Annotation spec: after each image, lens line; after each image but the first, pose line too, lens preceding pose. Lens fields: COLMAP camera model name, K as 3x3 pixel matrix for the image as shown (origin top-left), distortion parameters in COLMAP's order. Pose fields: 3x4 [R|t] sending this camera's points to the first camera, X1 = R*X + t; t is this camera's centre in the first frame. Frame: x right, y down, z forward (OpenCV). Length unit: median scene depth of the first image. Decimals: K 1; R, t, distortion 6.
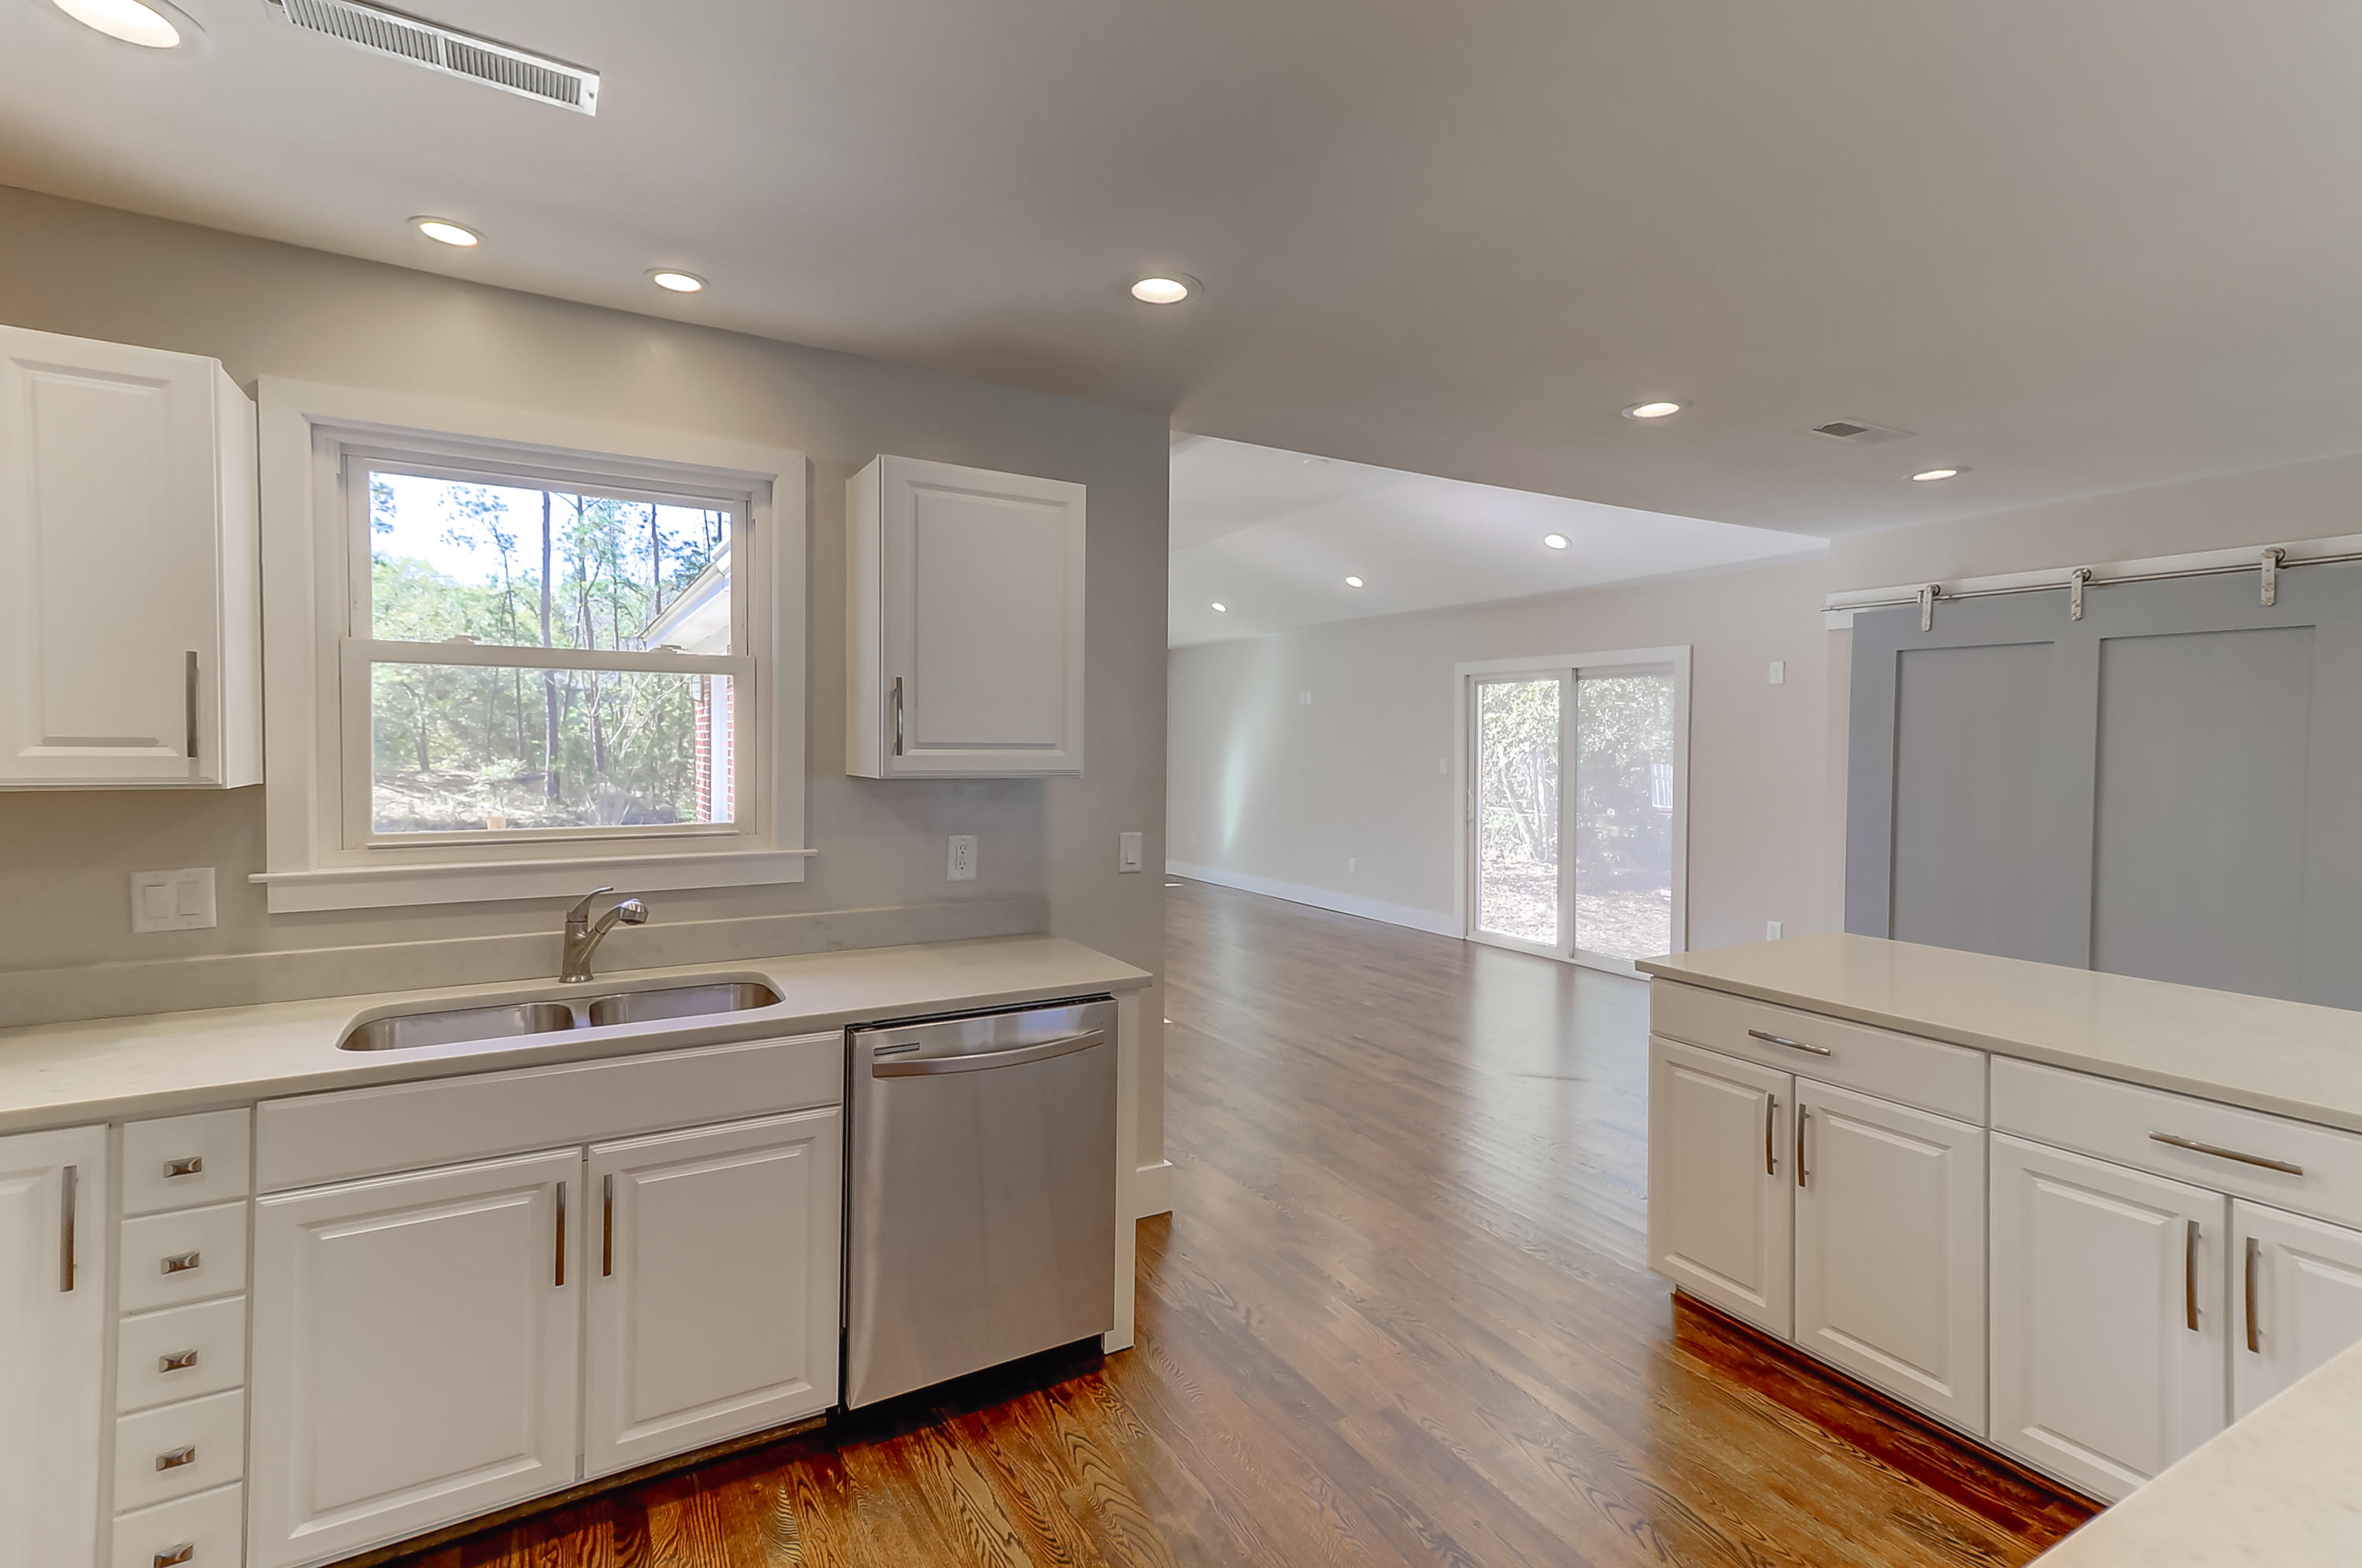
lens RADIAL K [[1107.4, 0, 1196.0], [0, 1107.4, 766.7], [0, 0, 1]] dist [0.032459, 0.003032]
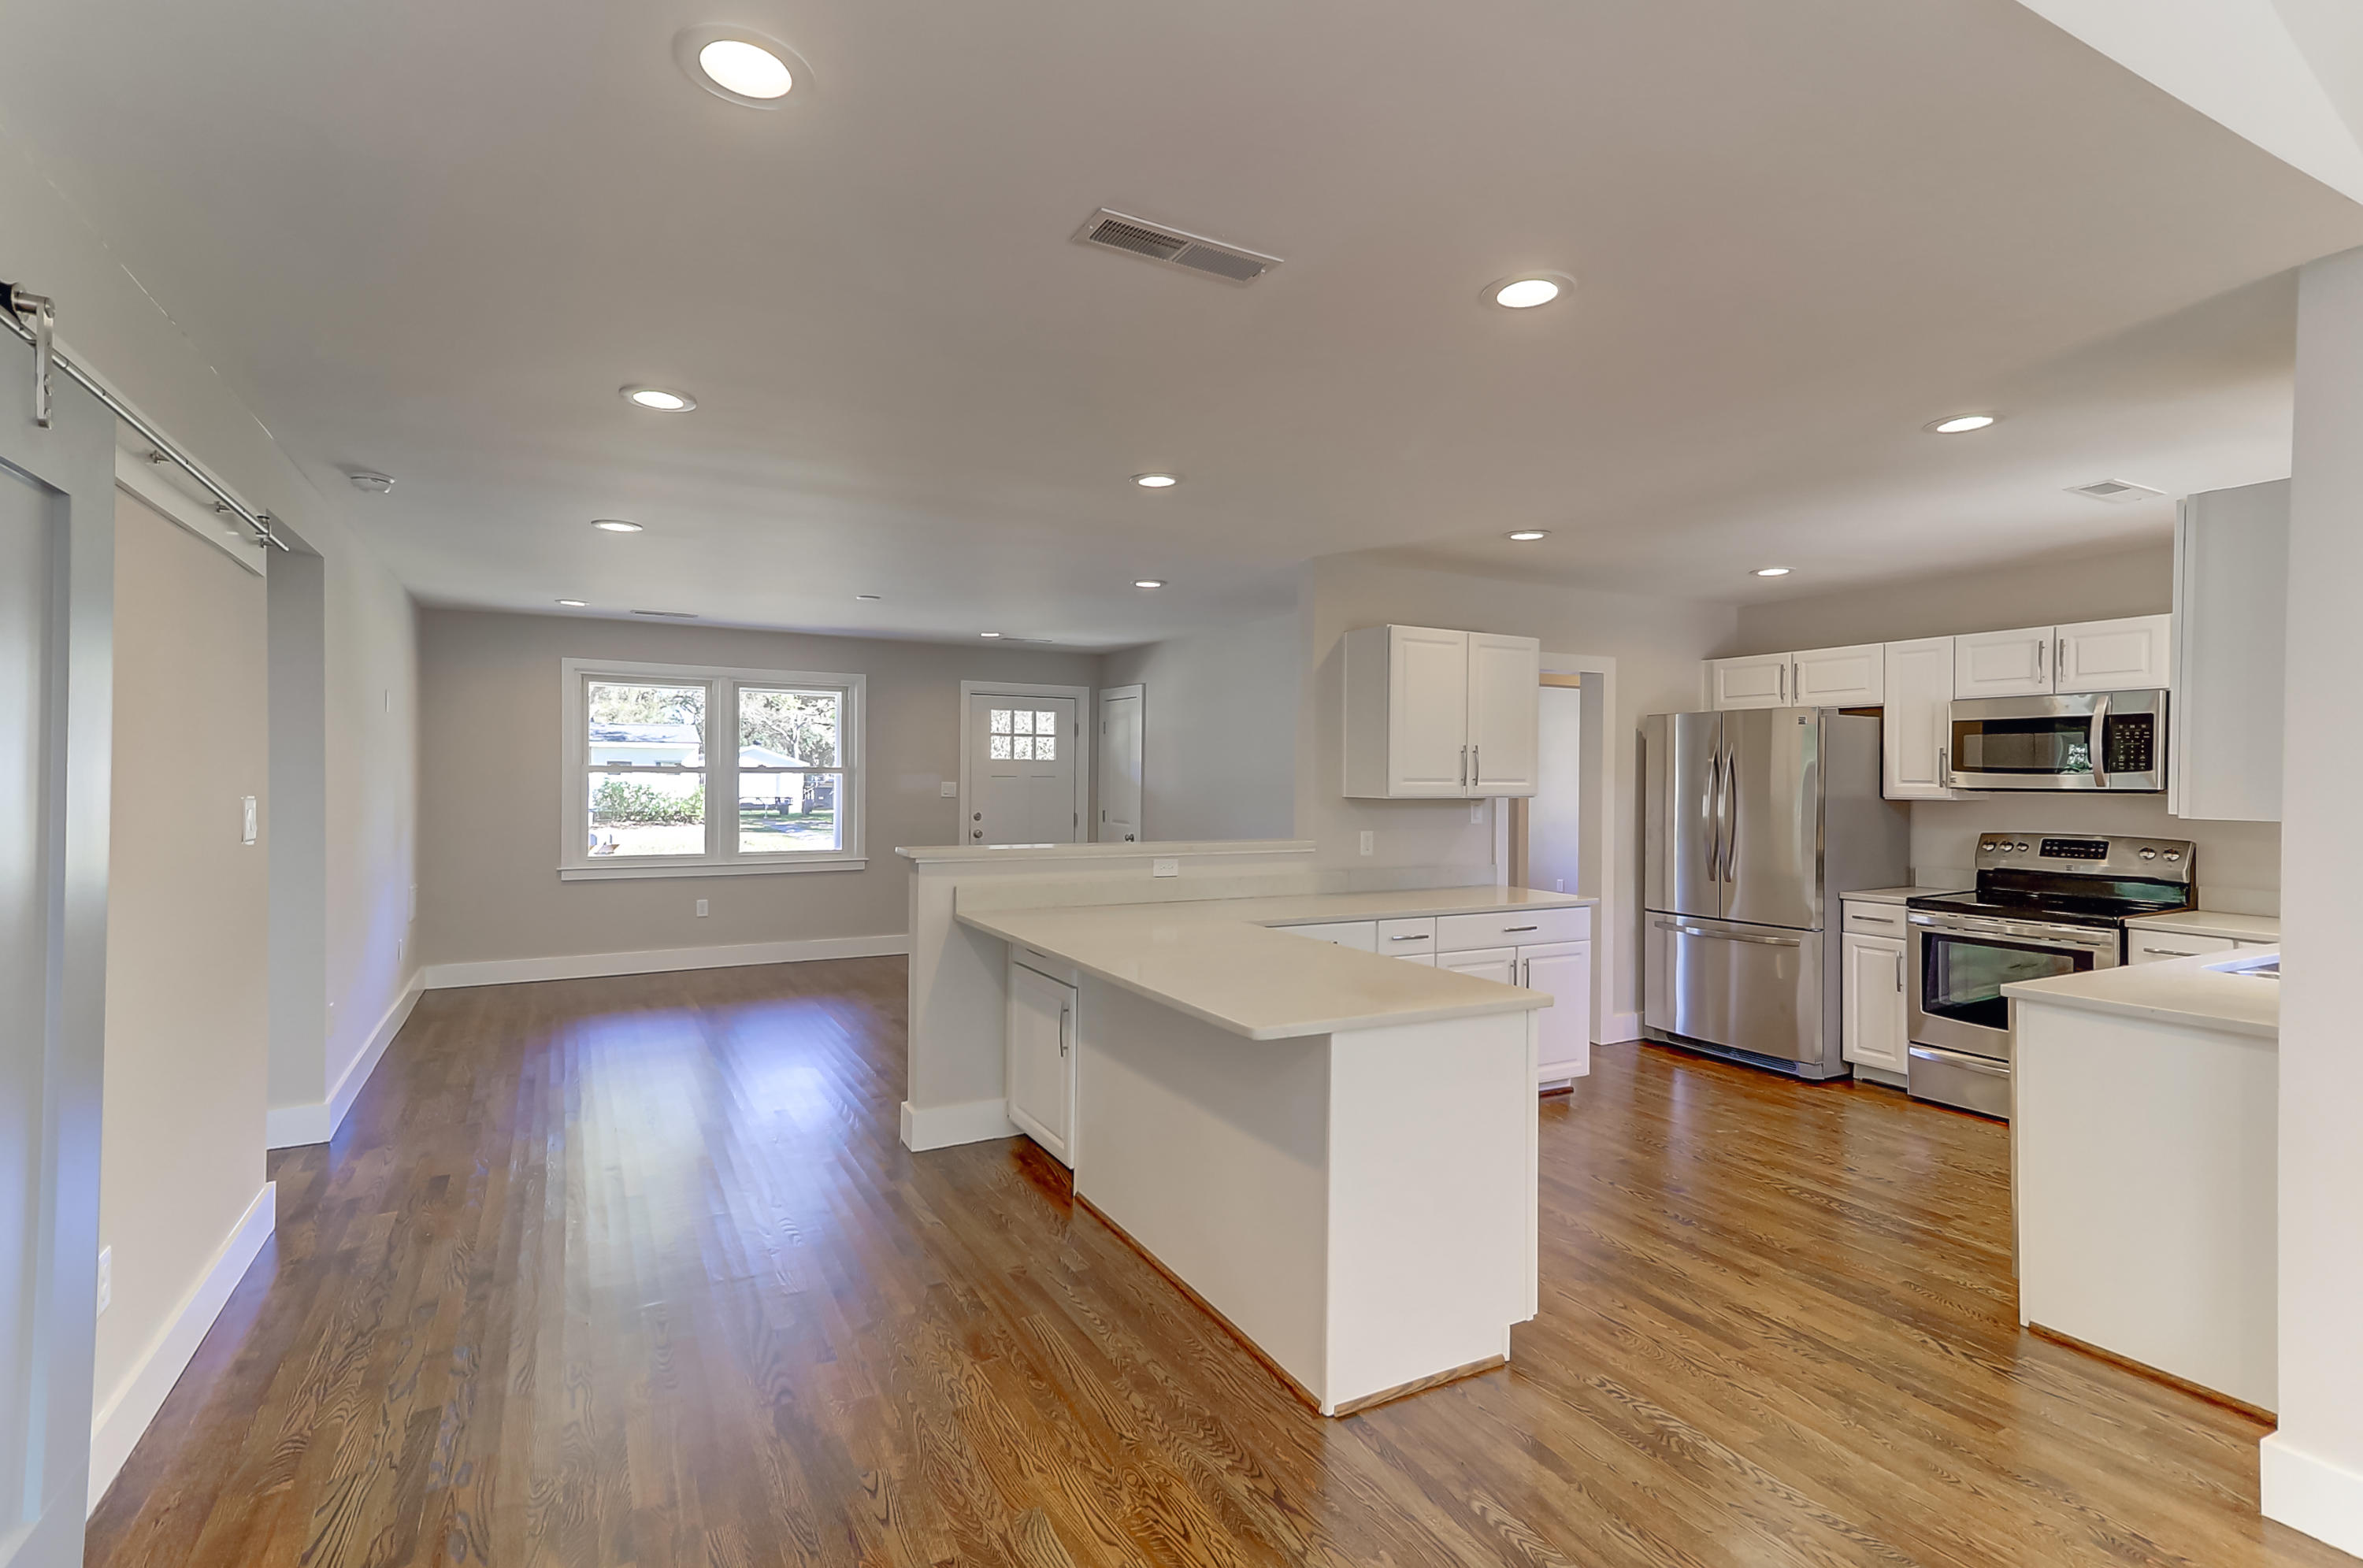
lens RADIAL K [[1107.9, 0, 1183.6], [0, 1107.9, 782.4], [0, 0, 1]] dist [0.032459, 0.003032]
pose [[-0.999449, -0.017449, 0.028230, 0.775105], [-0.016503, 0.999306, 0.033405, -0.042526], [-0.028793, 0.032921, -0.999043, 2.201376]]
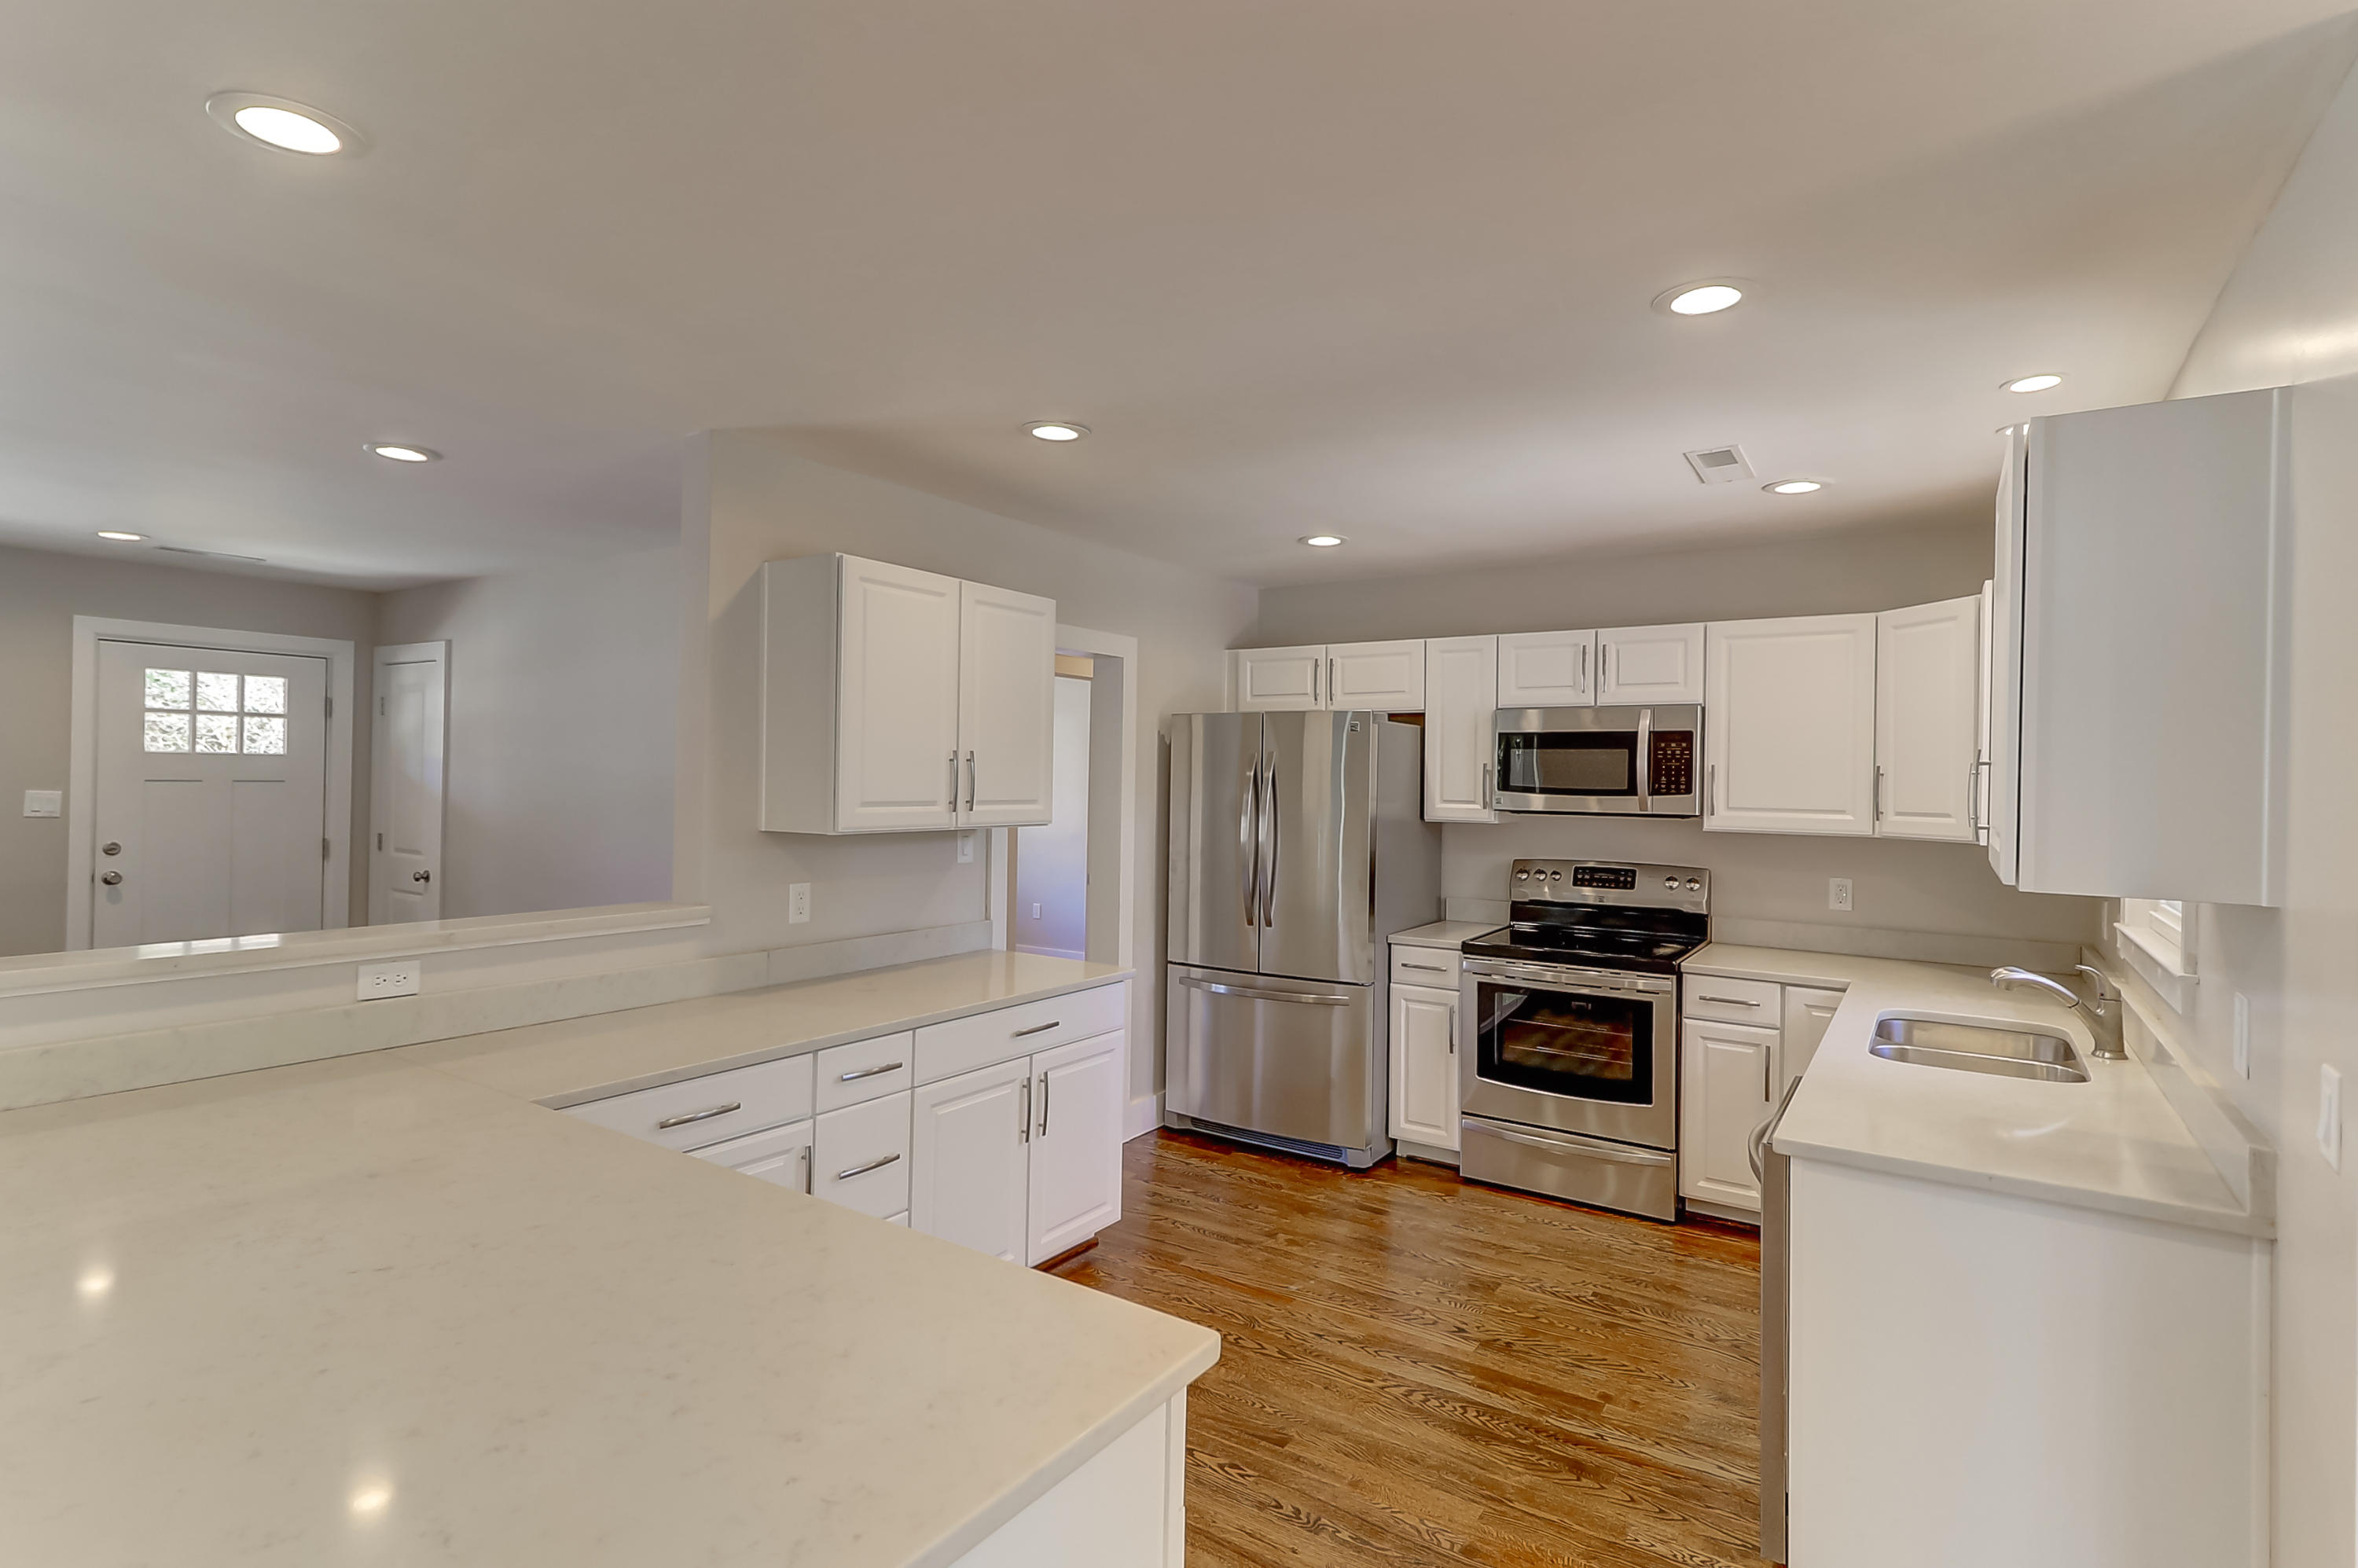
lens RADIAL K [[1155.2, 0, 1174.8], [0, 1155.2, 771.9], [0, 0, 1]] dist [0.015914, 0.000739]
pose [[-0.902609, -0.027205, -0.429600, 0.681969], [-0.037383, 0.999184, 0.015269, -0.055567], [0.428835, 0.029842, -0.902890, 1.556054]]
